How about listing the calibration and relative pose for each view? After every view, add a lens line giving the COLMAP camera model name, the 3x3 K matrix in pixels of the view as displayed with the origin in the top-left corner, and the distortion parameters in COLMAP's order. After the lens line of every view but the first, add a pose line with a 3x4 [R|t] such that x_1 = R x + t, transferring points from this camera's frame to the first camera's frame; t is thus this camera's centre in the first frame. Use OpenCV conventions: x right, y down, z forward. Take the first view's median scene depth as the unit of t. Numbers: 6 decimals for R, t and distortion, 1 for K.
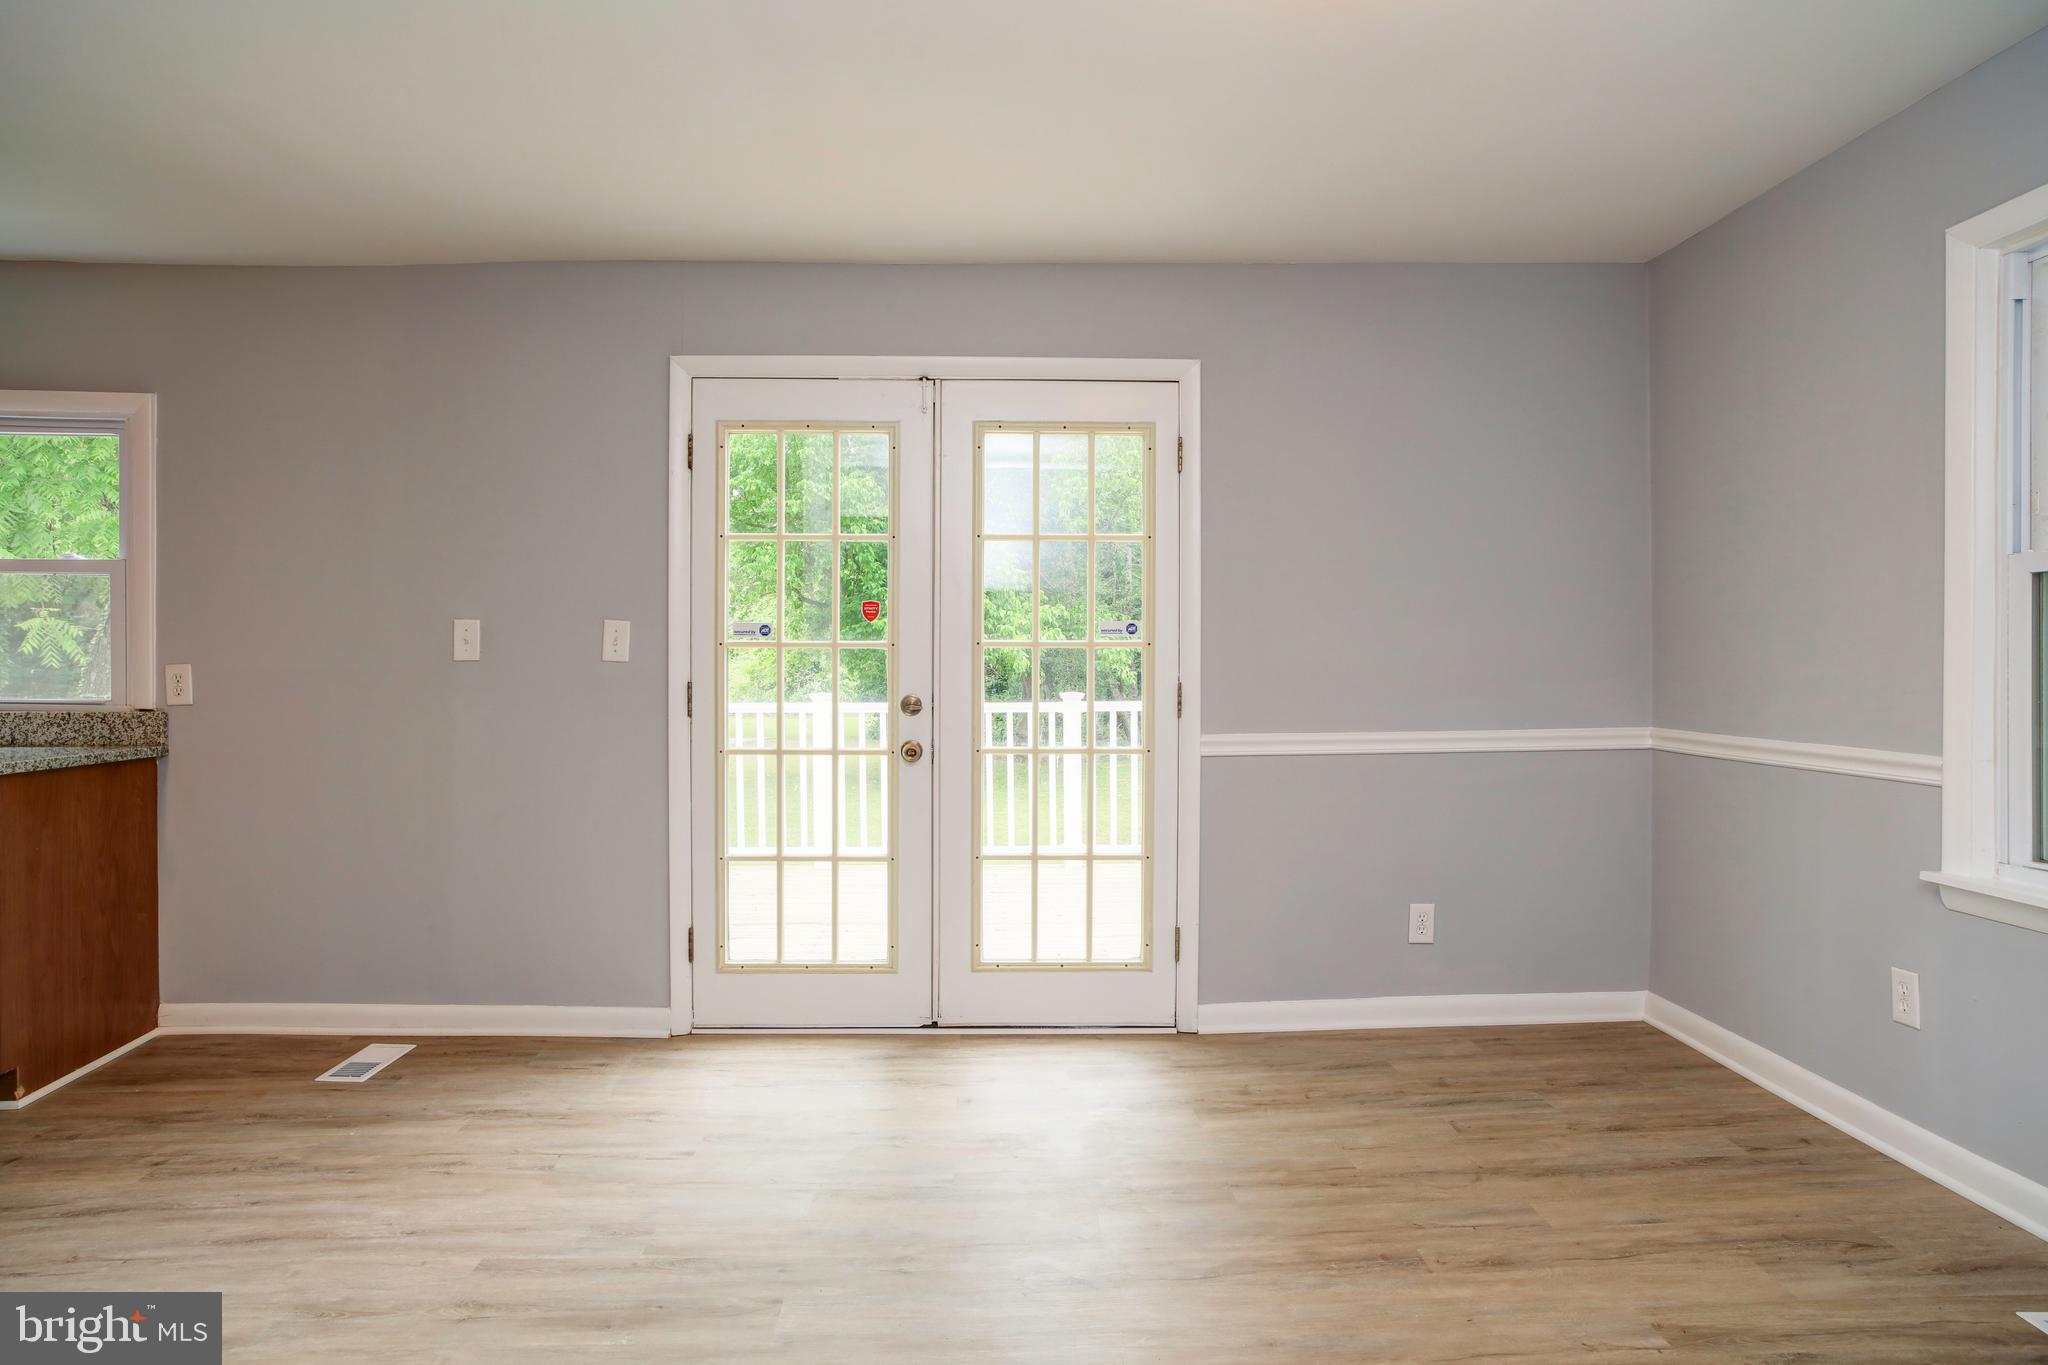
lens RADIAL K [[1277.2, 0, 1009.7], [0, 1277.2, 675.6], [0, 0, 1]] dist [-0.078143, 0.065269]
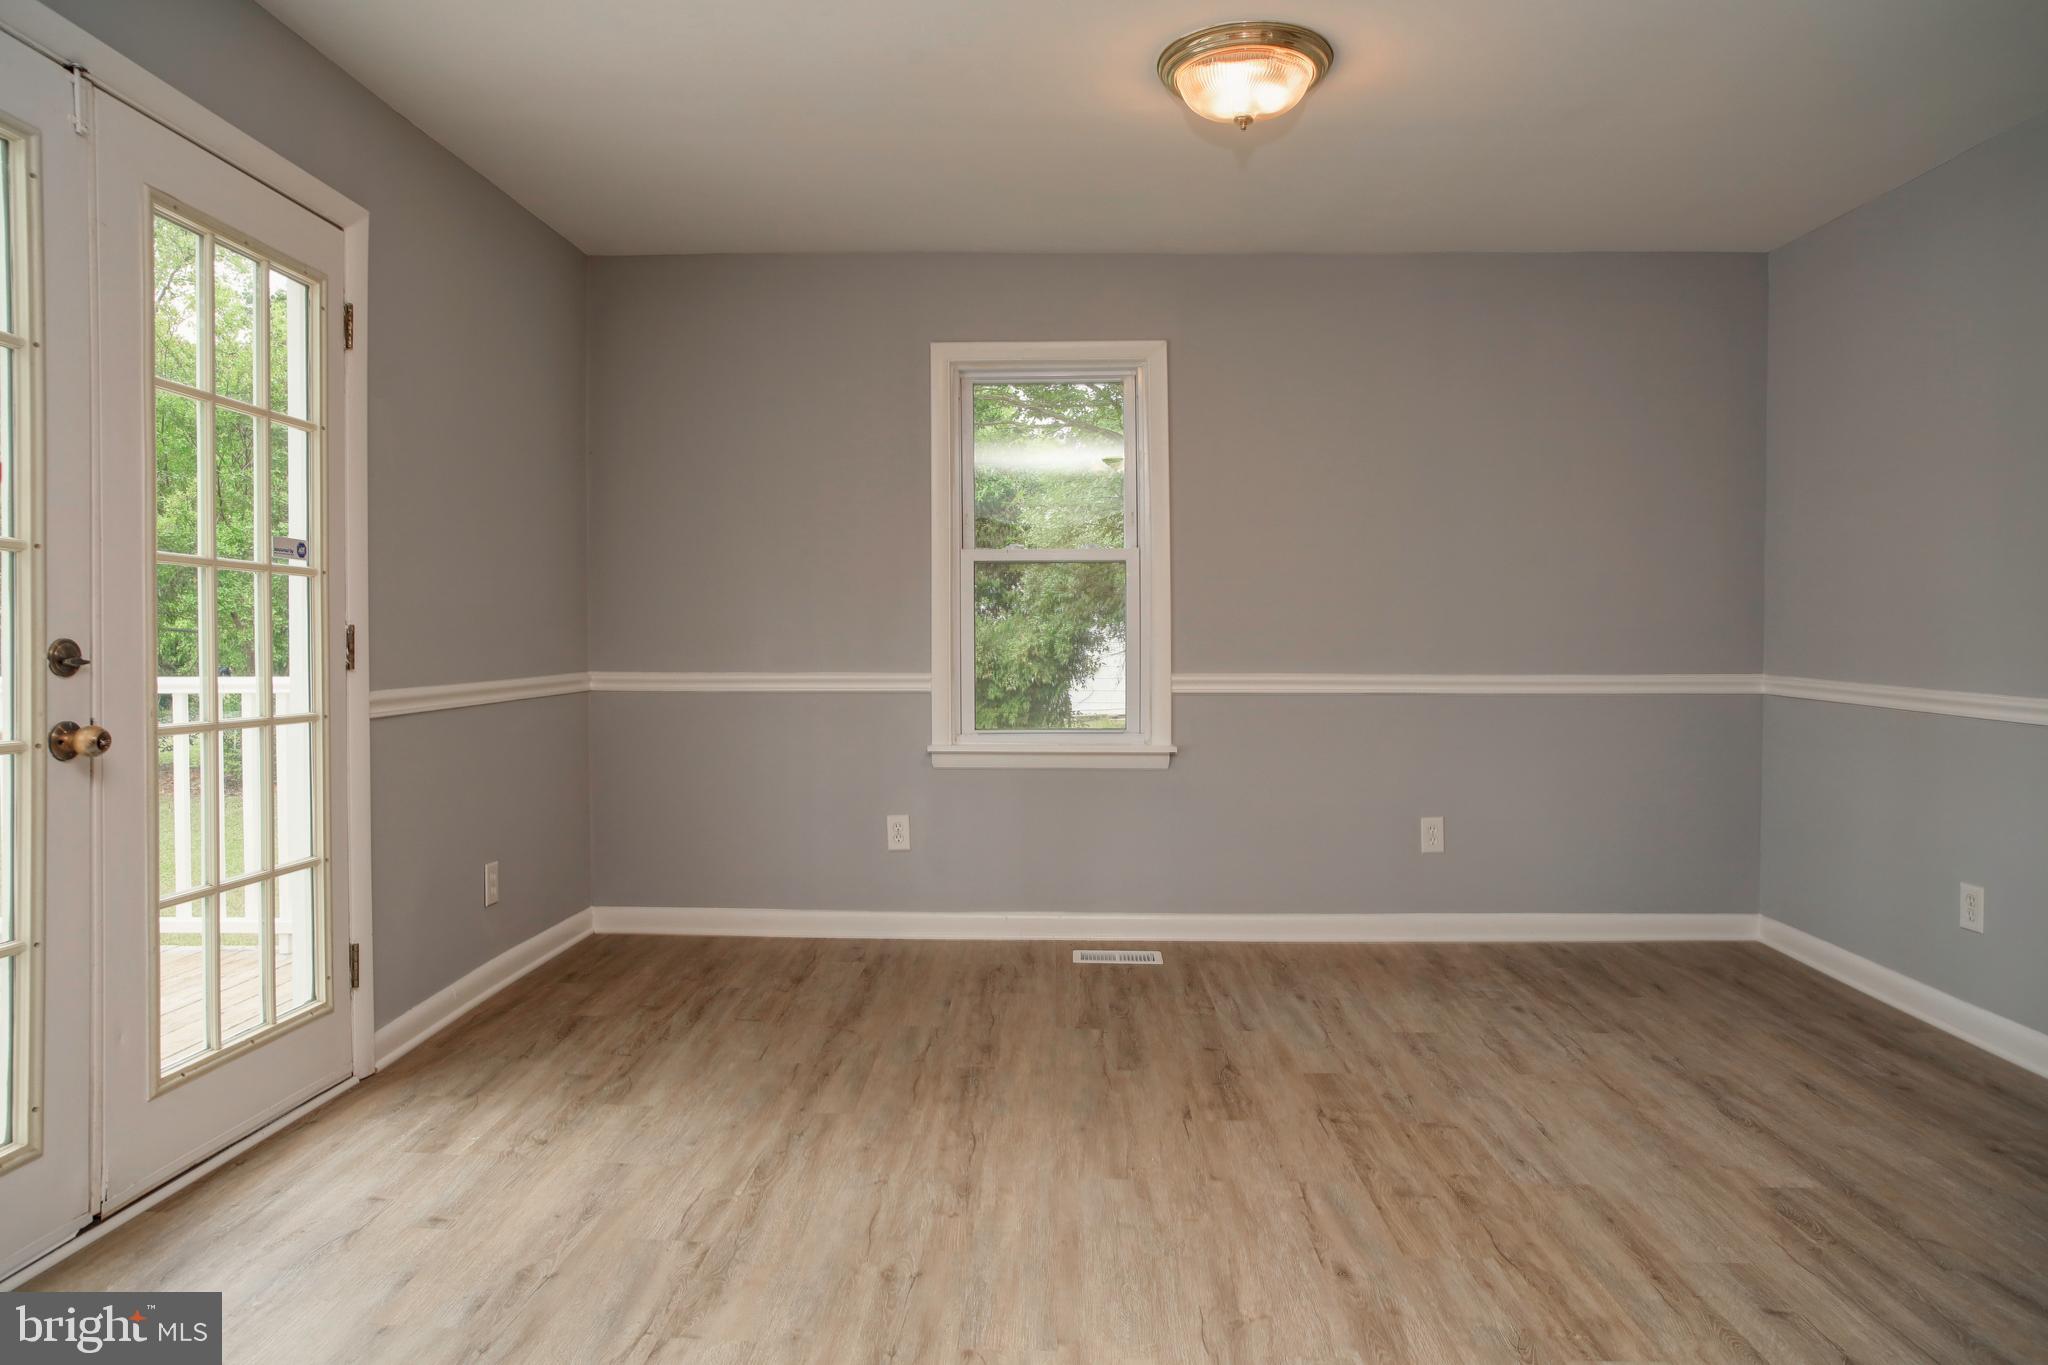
lens RADIAL K [[1280.2, 0, 1027.1], [0, 1280.2, 650.3], [0, 0, 1]] dist [0.005035, 0.002762]
pose [[0.044643, -0.004357, 0.998993, -0.711121], [0.007768, 0.999962, 0.004014, 0.024263], [-0.998973, 0.007581, 0.044676, 0.641762]]
